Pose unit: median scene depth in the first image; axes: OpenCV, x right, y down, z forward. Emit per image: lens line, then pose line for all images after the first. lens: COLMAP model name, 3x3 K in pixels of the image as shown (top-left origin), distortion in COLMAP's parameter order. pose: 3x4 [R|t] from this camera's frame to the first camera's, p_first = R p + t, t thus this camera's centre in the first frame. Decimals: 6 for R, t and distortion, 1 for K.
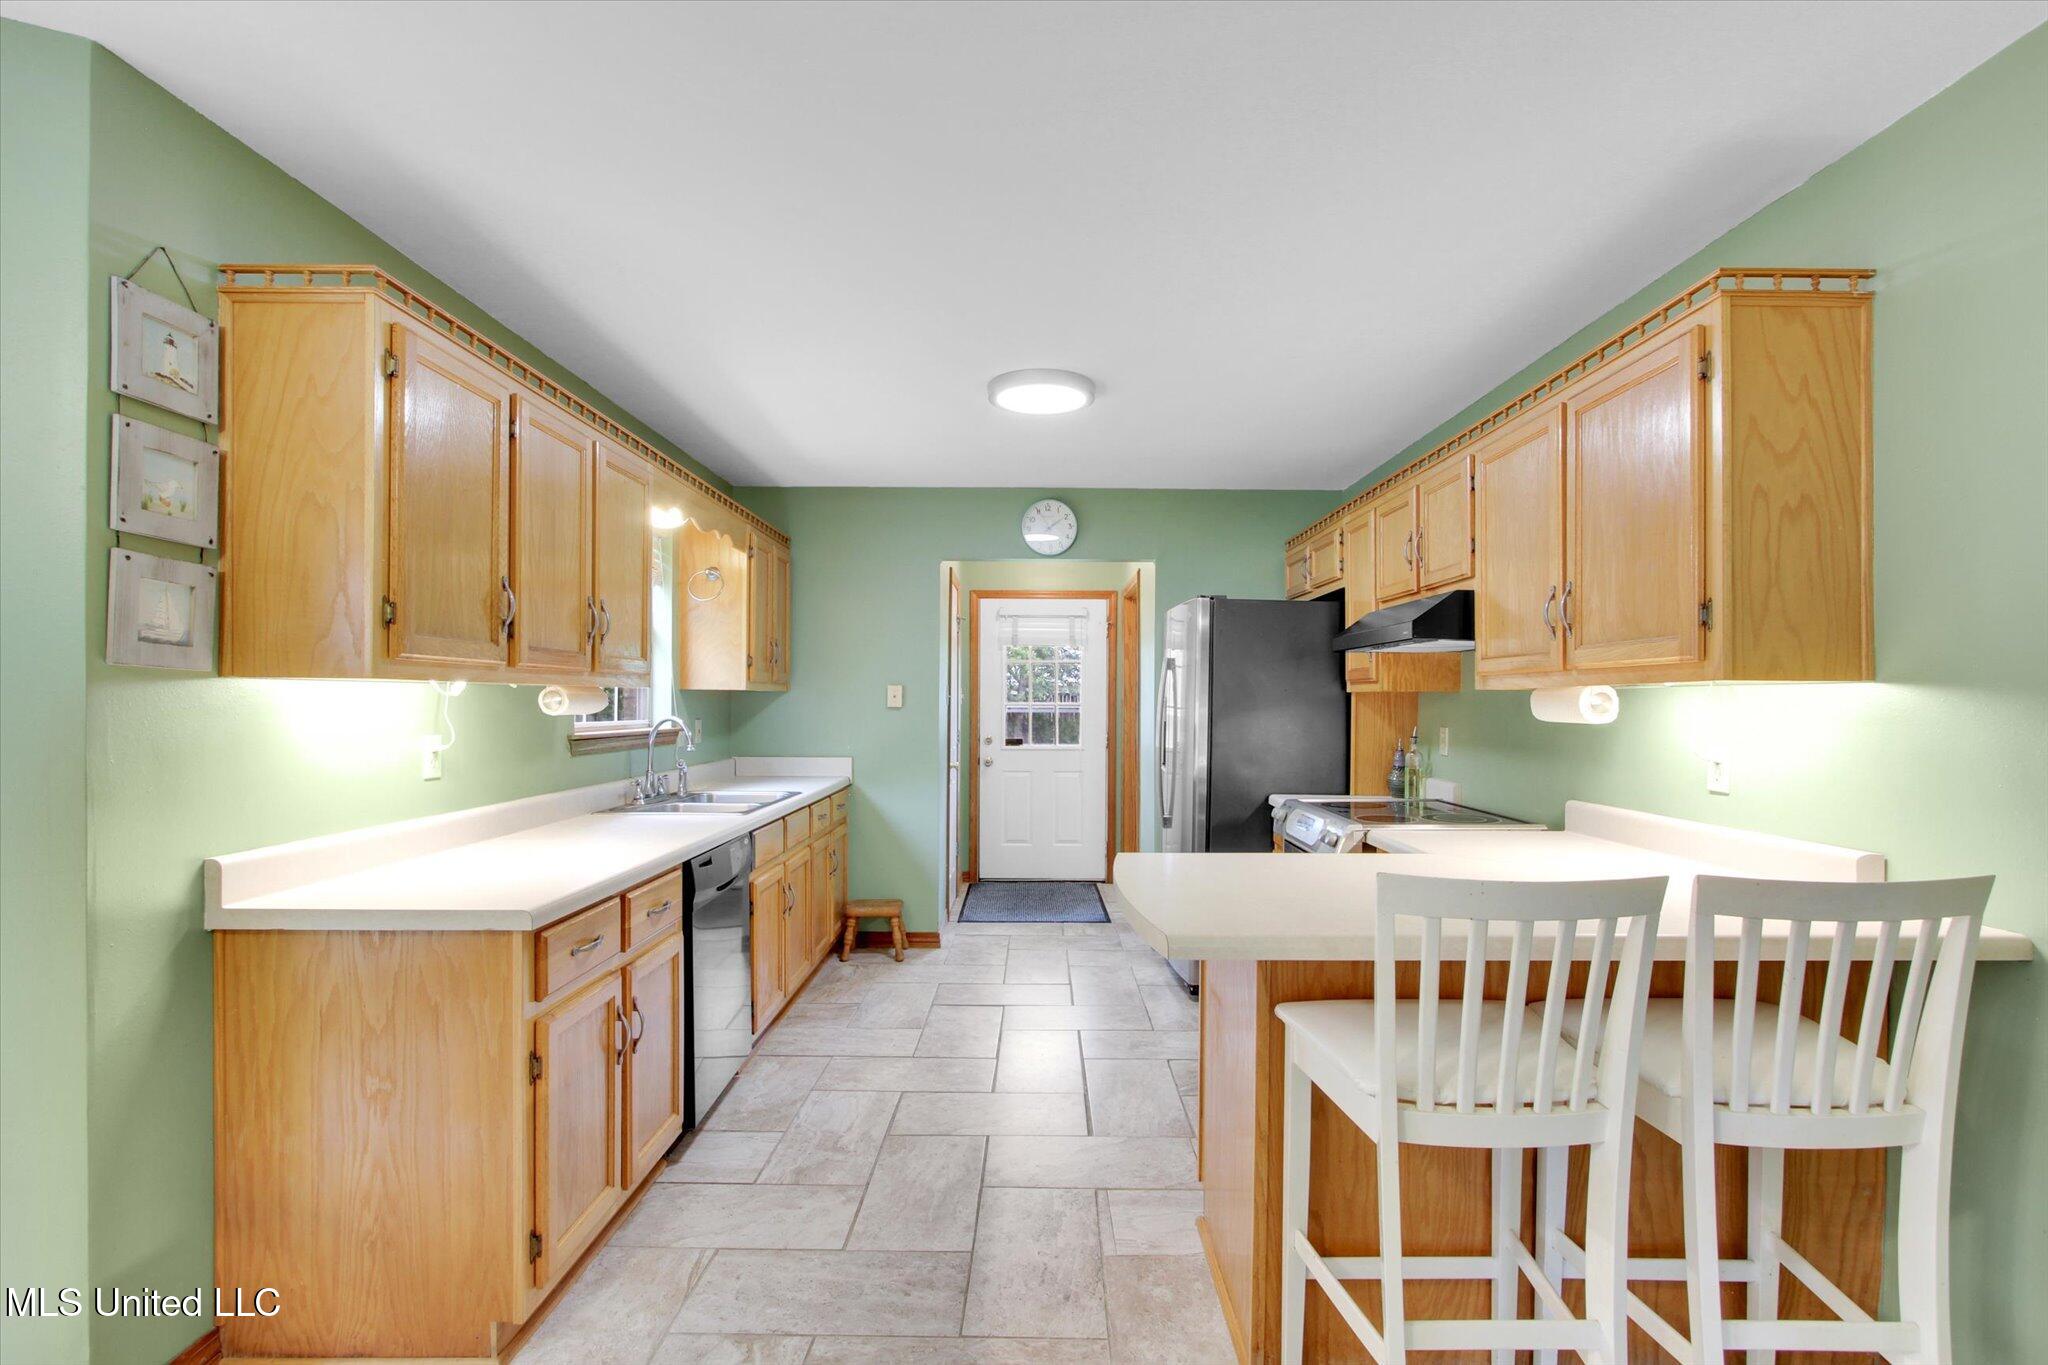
lens RADIAL K [[1013.8, 0, 1030.5], [0, 1013.8, 688.7], [0, 0, 1]] dist [-0.000738, -0.000045]
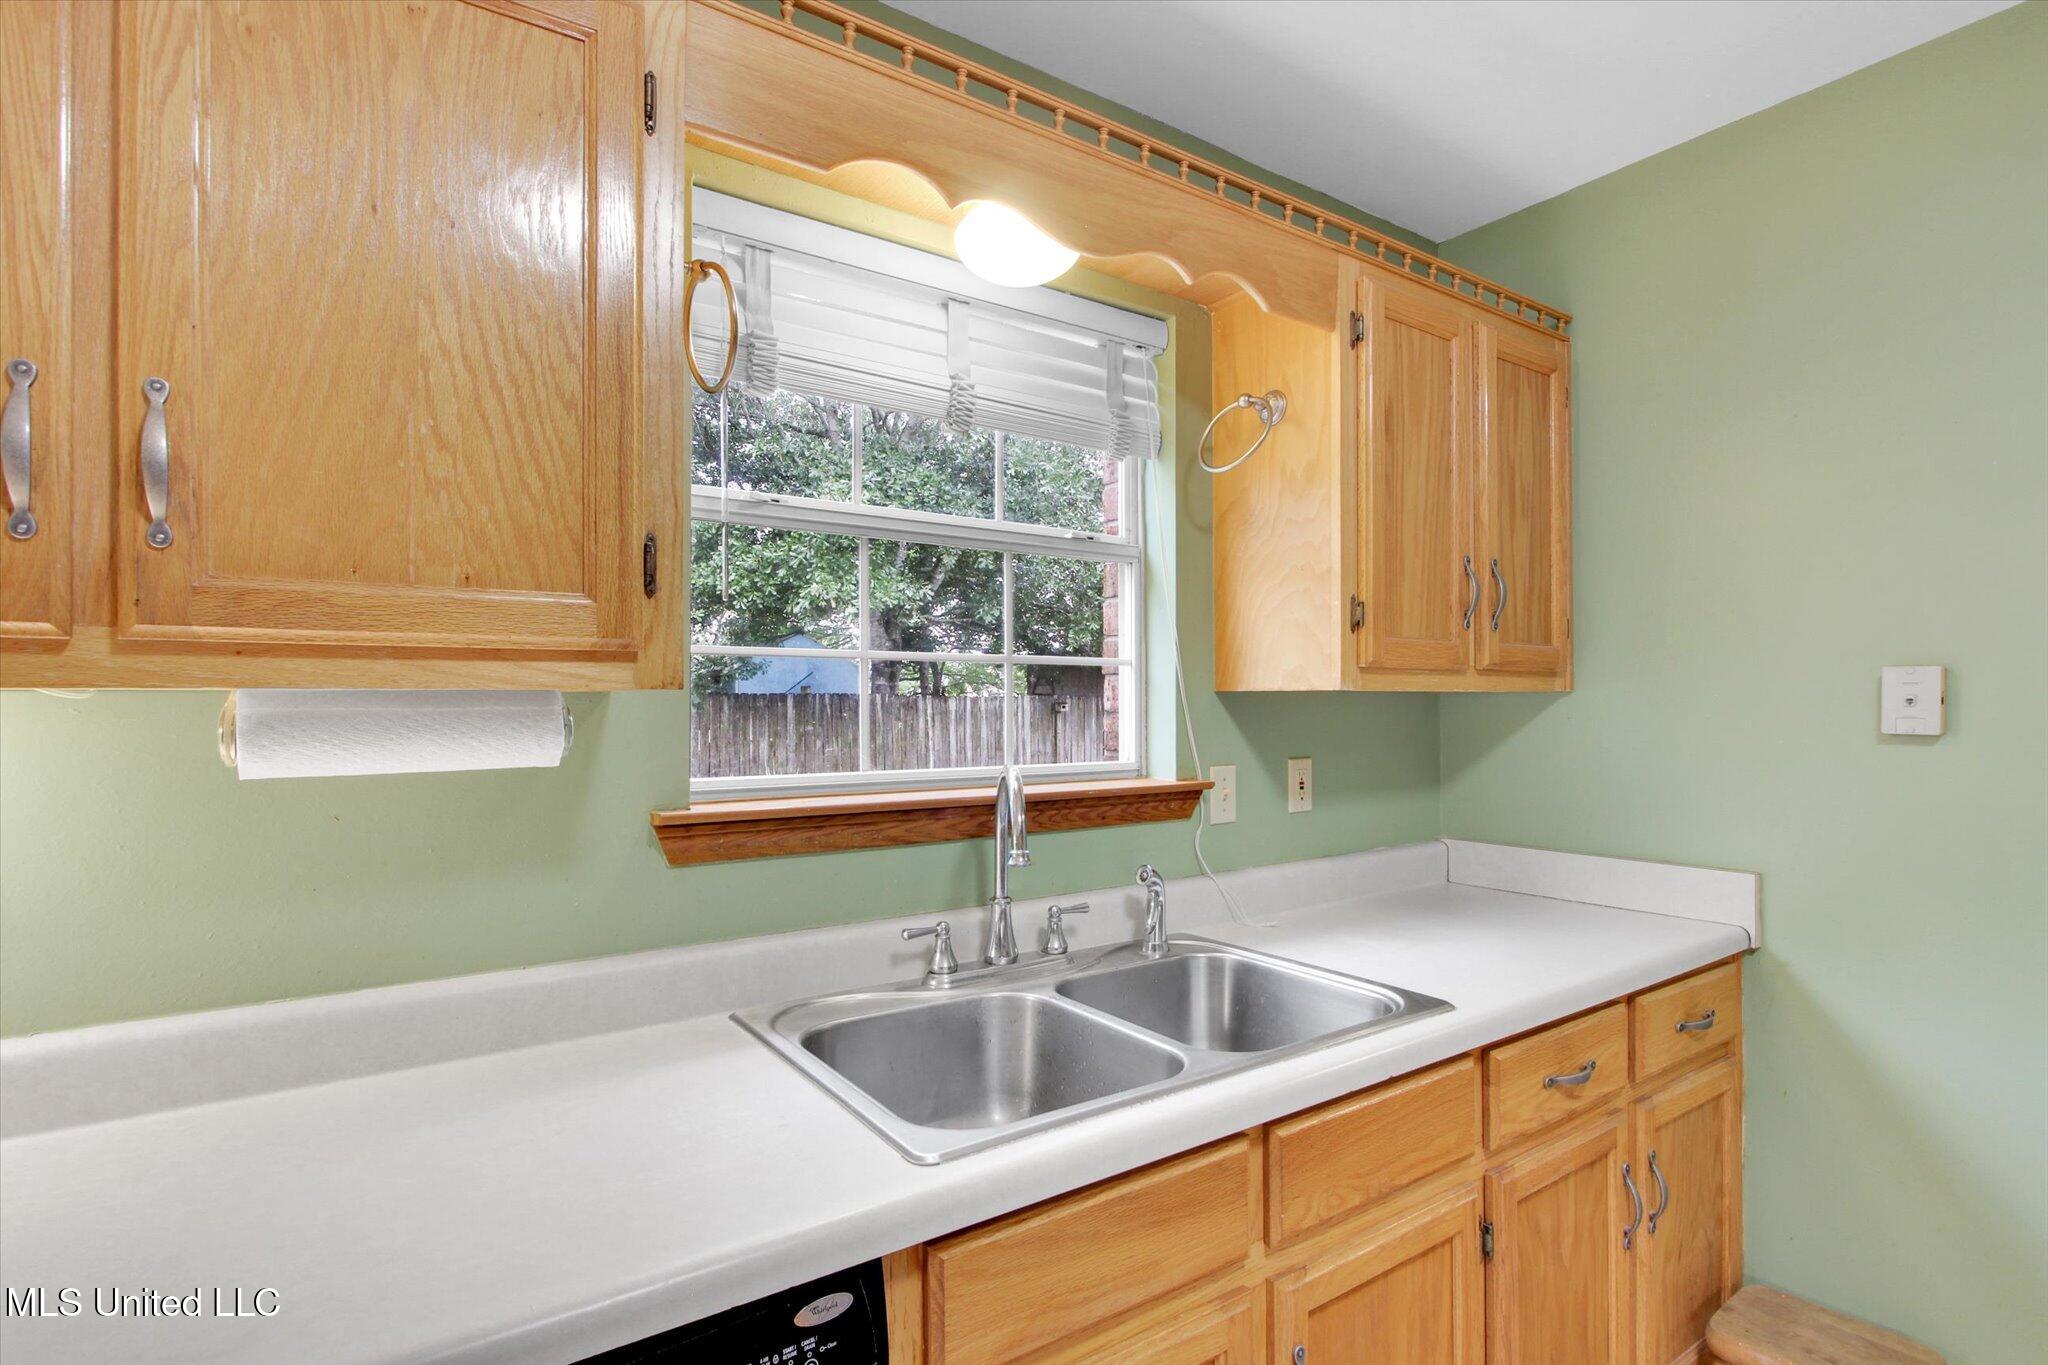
lens RADIAL K [[1013.8, 0, 1030.5], [0, 1013.8, 688.7], [0, 0, 1]] dist [-0.000738, -0.000045]
pose [[0.570041, -0.014811, -0.821483, -0.038586], [0.016163, 0.999846, -0.006810, 0.001629], [0.821457, -0.009396, 0.570193, 0.809471]]
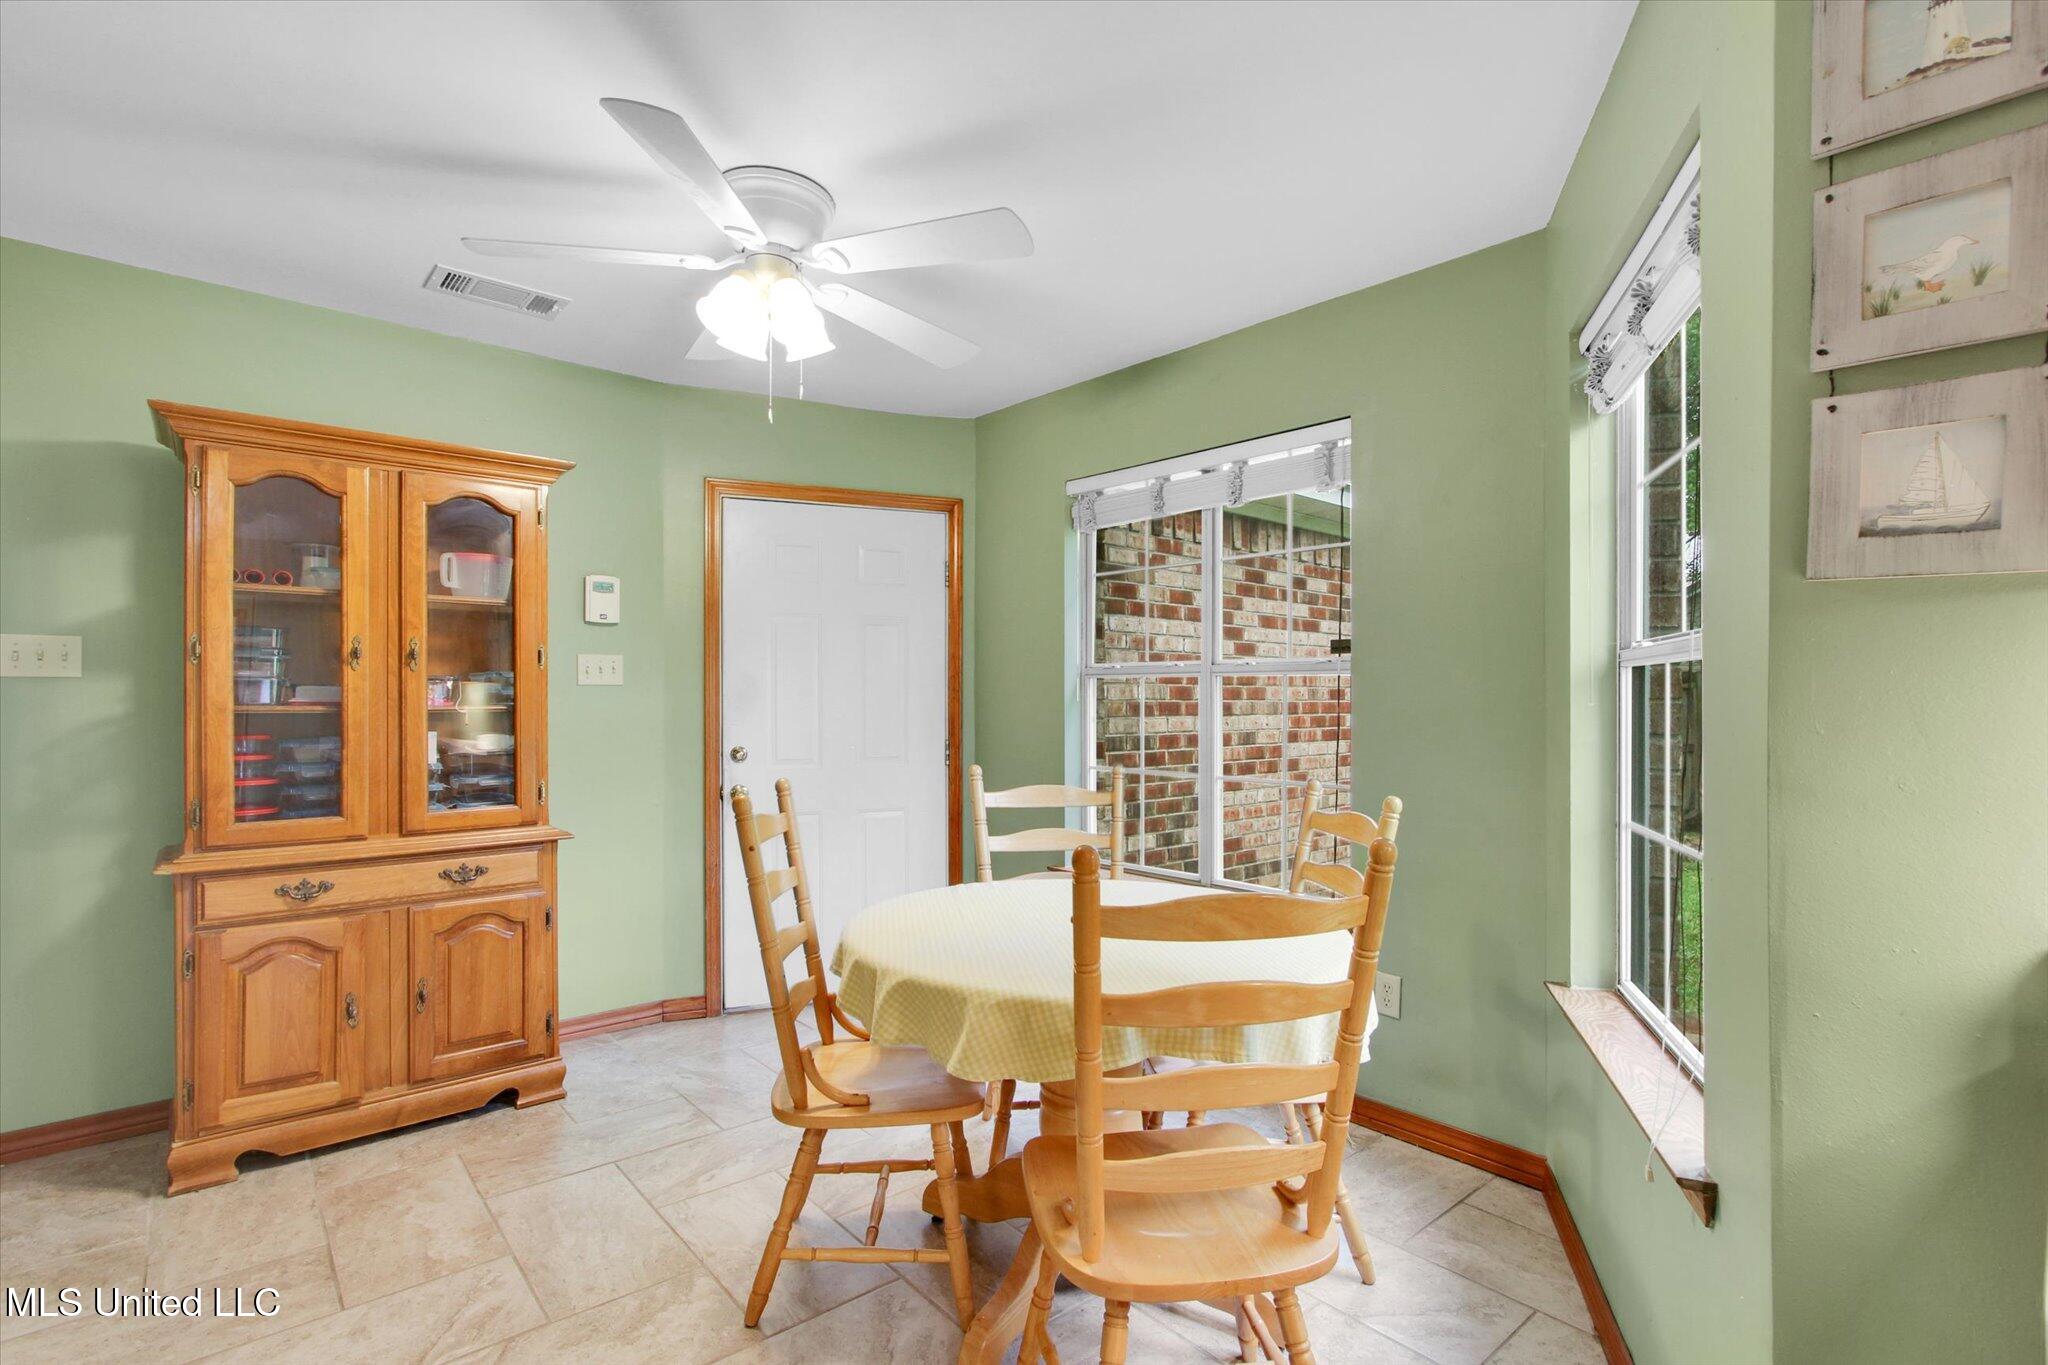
lens RADIAL K [[966.7, 0, 1029.4], [0, 966.7, 699.4], [0, 0, 1]] dist [-0.004540, -0.001045]
pose [[-0.751003, -0.007105, -0.660261, -0.049626], [0.000414, 0.999937, -0.011231, 0.023178], [0.660299, -0.008708, -0.750952, 0.451147]]
